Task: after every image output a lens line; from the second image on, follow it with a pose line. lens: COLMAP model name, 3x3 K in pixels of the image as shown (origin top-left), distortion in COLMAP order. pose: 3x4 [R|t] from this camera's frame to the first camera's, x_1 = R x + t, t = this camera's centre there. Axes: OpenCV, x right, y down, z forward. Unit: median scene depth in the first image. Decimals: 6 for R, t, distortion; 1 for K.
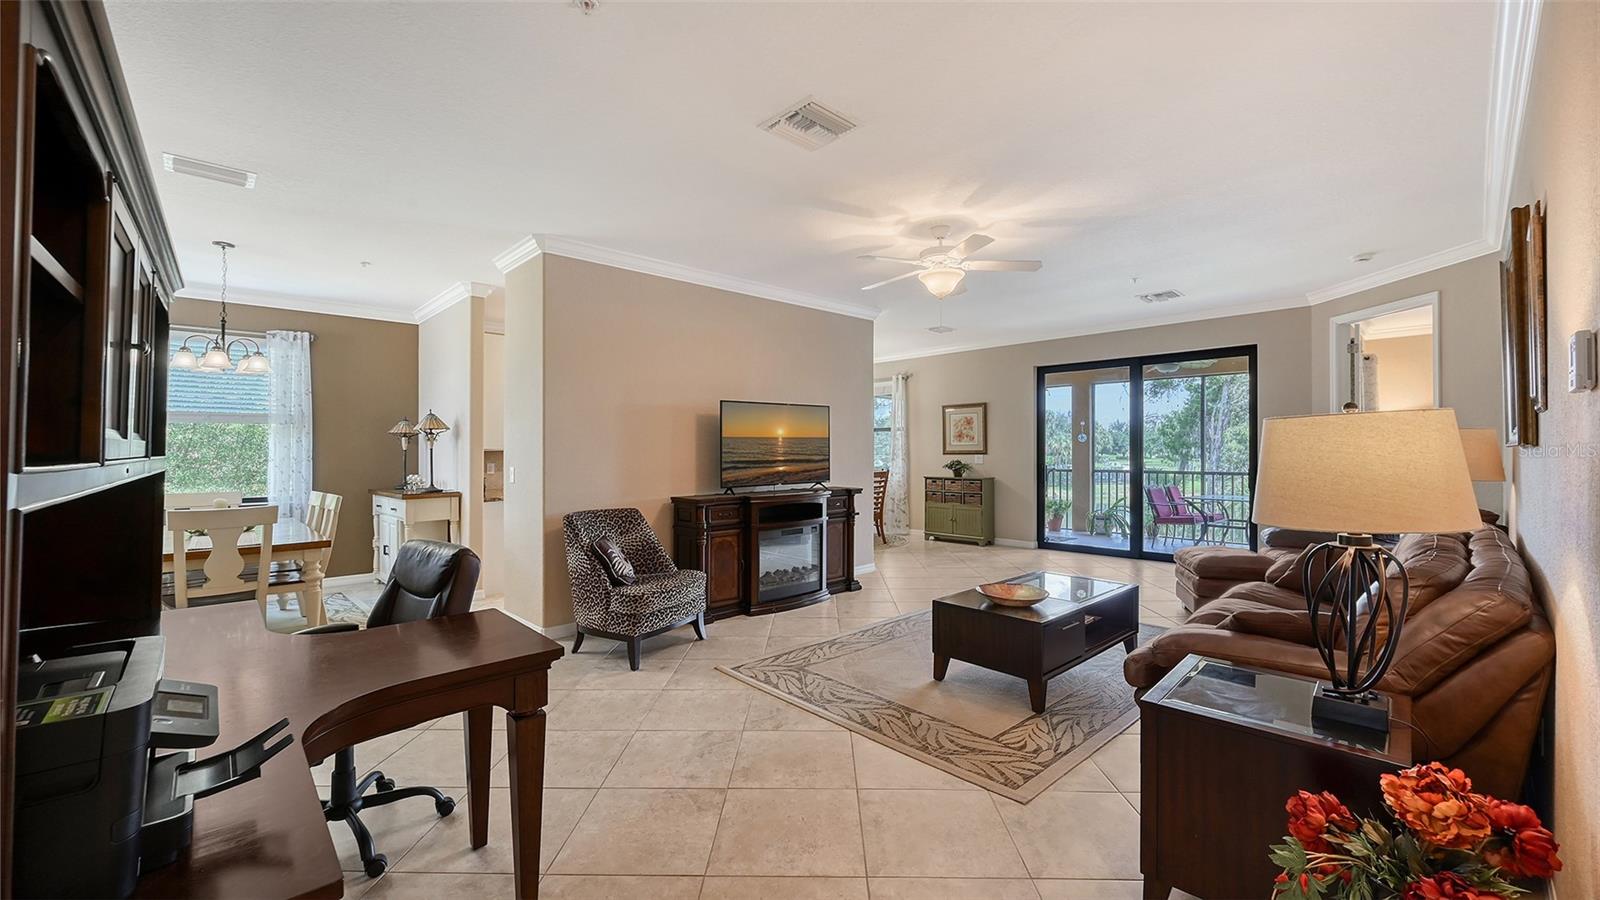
lens RADIAL K [[643.1, 0, 800.7], [0, 643.1, 450.8], [0, 0, 1]] dist [-0.003921, 0.001005]
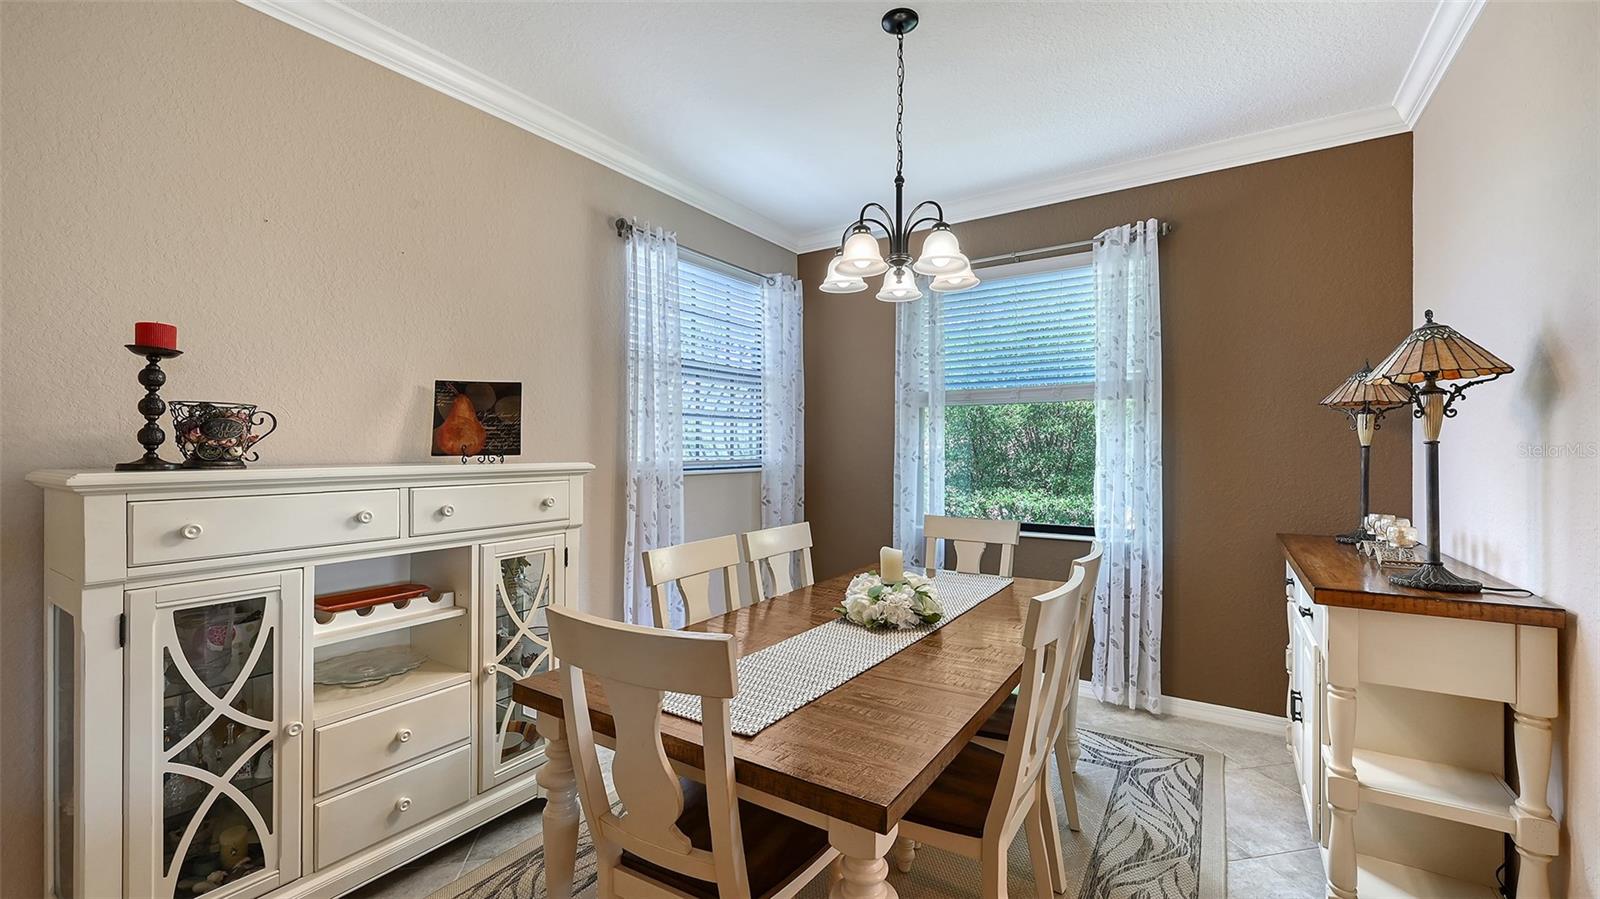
lens RADIAL K [[643.1, 0, 800.7], [0, 643.1, 445.1], [0, 0, 1]] dist [-0.003921, 0.001005]
pose [[0.213308, -0.006863, -0.976961, -0.327376], [-0.001343, 0.999972, -0.007318, 0.000857], [0.976984, 0.002873, 0.213293, 0.614401]]
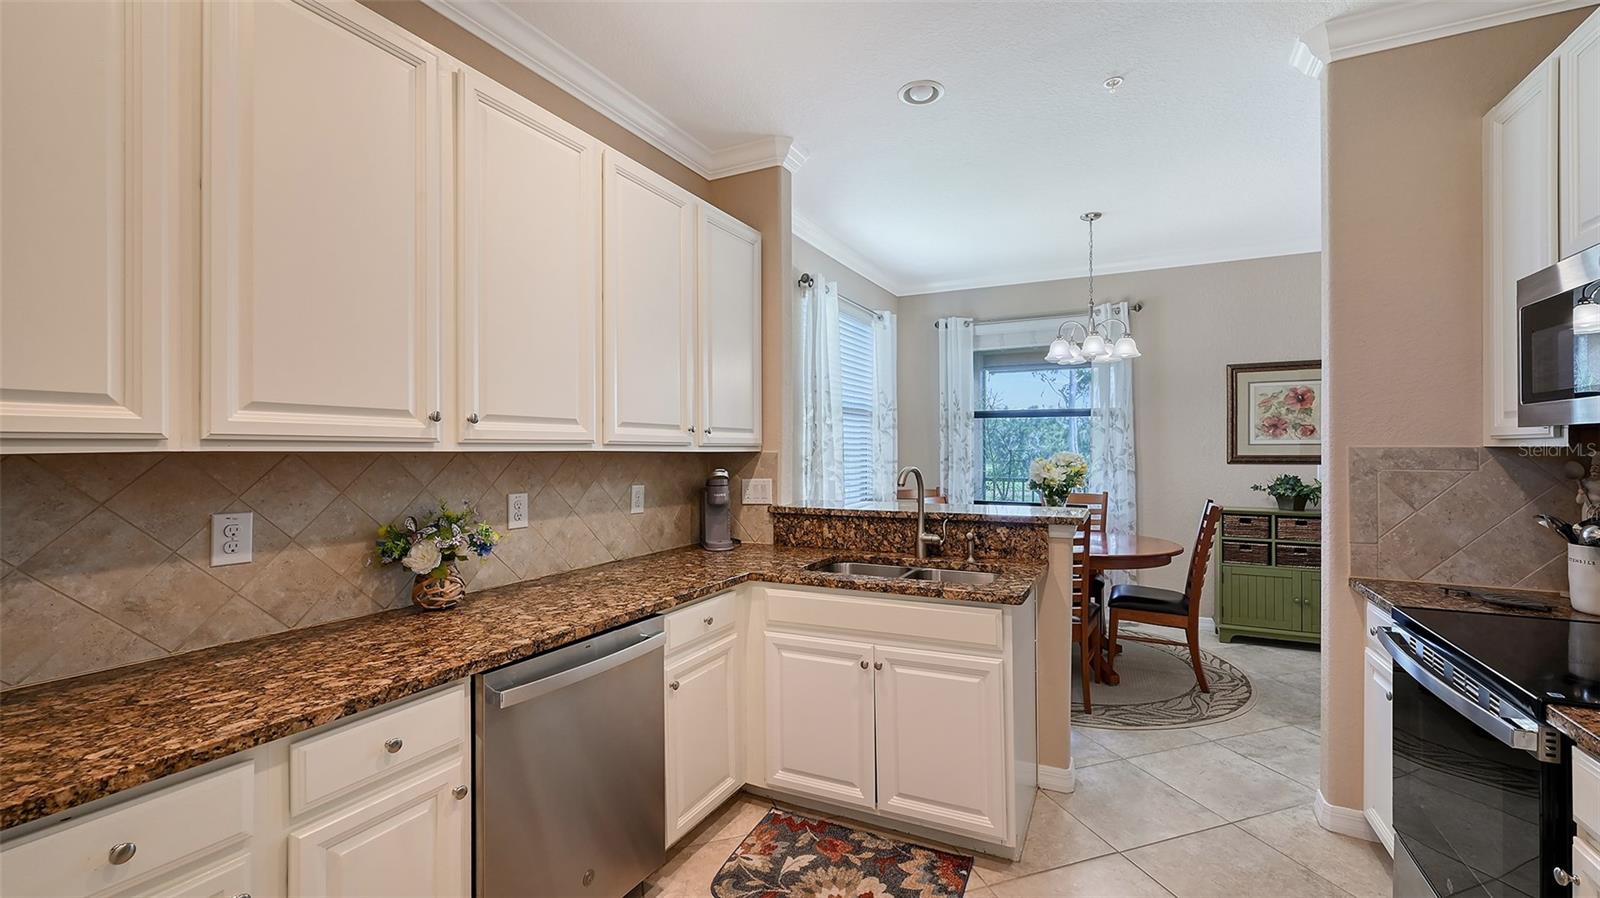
lens RADIAL K [[643.1, 0, 823.7], [0, 643.1, 451.1], [0, 0, 1]] dist [-0.003921, 0.001005]
pose [[0.939456, 0.001253, 0.342668, -0.368581], [-0.001004, 0.999999, -0.000905, -0.004829], [-0.342669, 0.000506, 0.939456, 0.954909]]
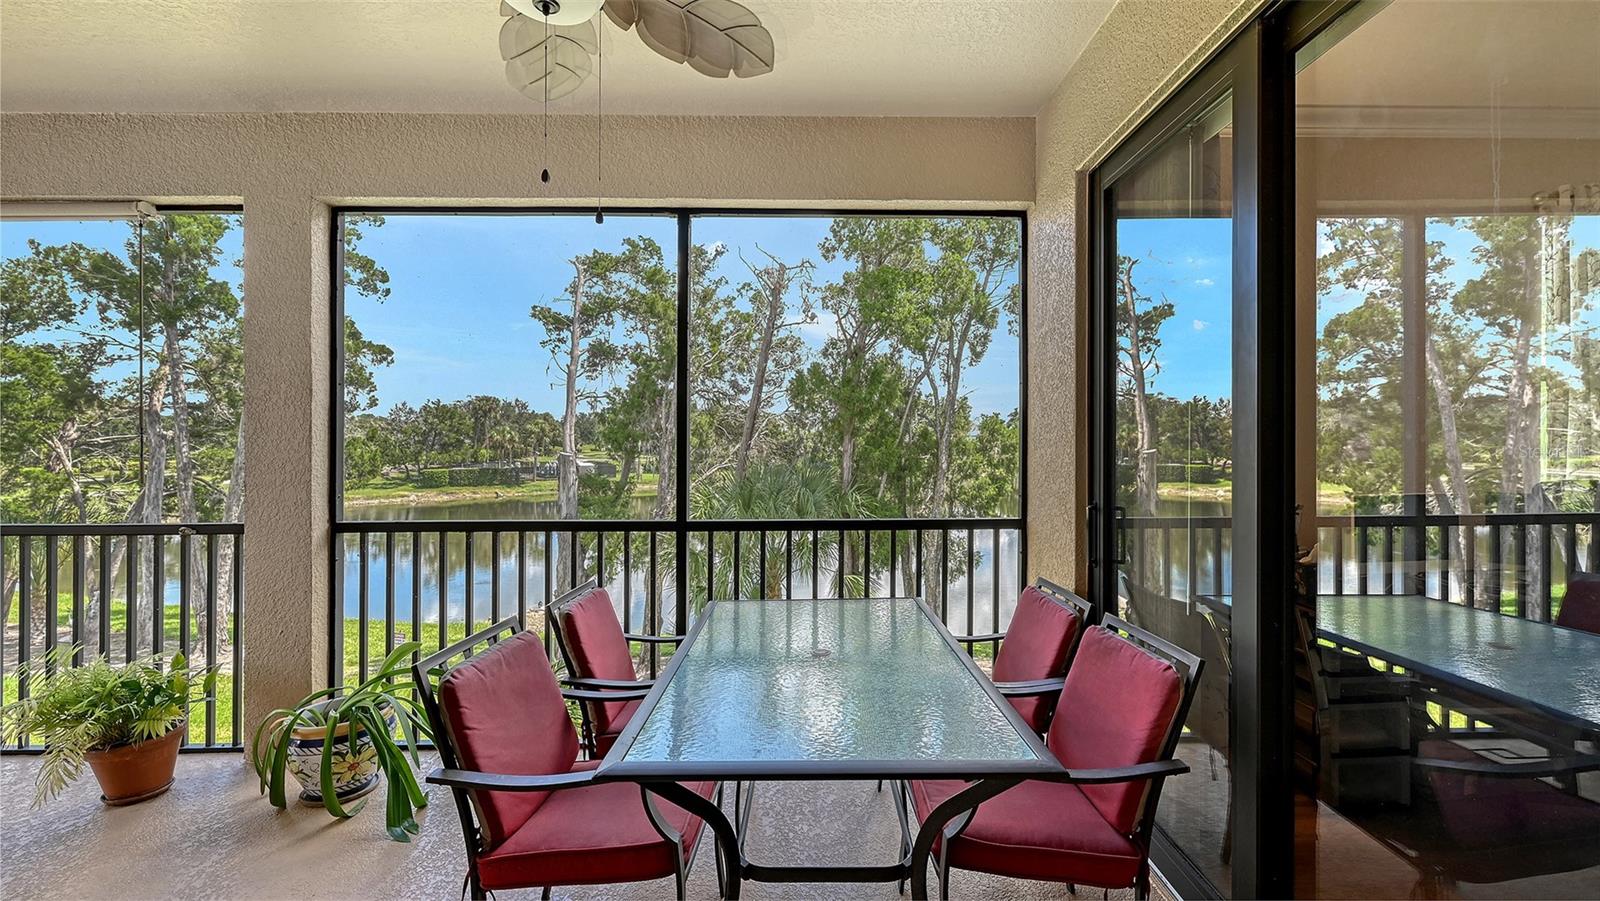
lens RADIAL K [[643.1, 0, 830.0], [0, 643.1, 444.6], [0, 0, 1]] dist [-0.003921, 0.001005]
pose [[0.660884, -0.003778, 0.750479, 0.685346], [0.003321, 0.999992, 0.002110, -0.007398], [-0.750481, 0.001098, 0.660891, 1.151823]]
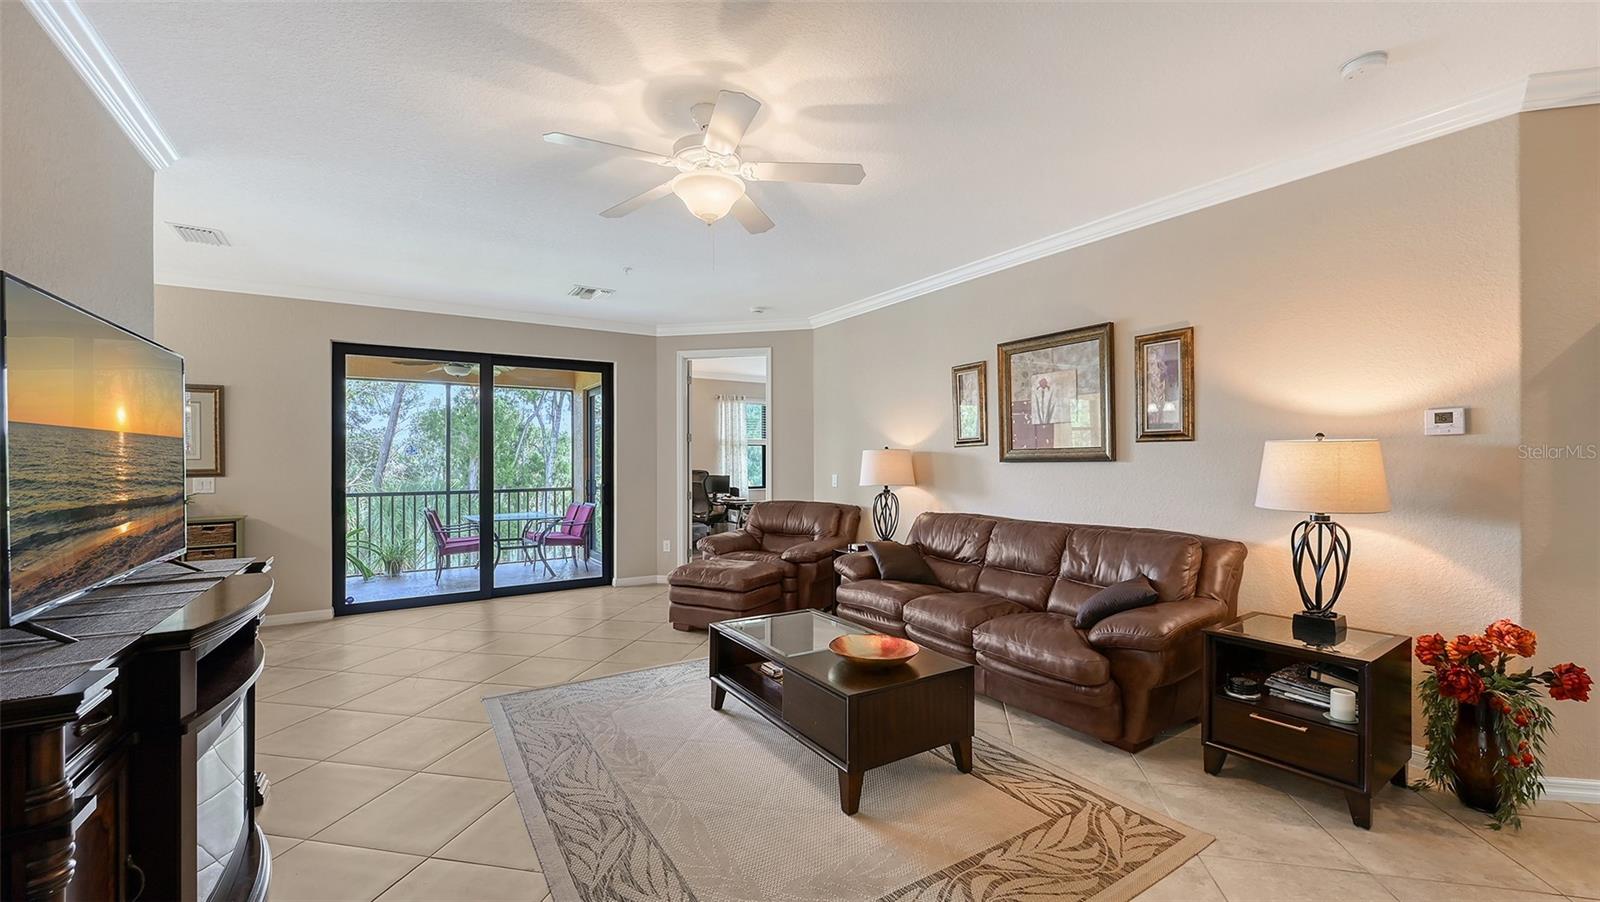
lens RADIAL K [[638.2, 0, 806.7], [0, 638.2, 463.9], [0, 0, 1]] dist [-0.002861, 0.000677]
pose [[0.168666, -0.001485, 0.985672, -0.260369], [0.008220, 0.999966, 0.000100, -0.001710], [-0.985639, 0.008085, 0.168673, 0.552269]]
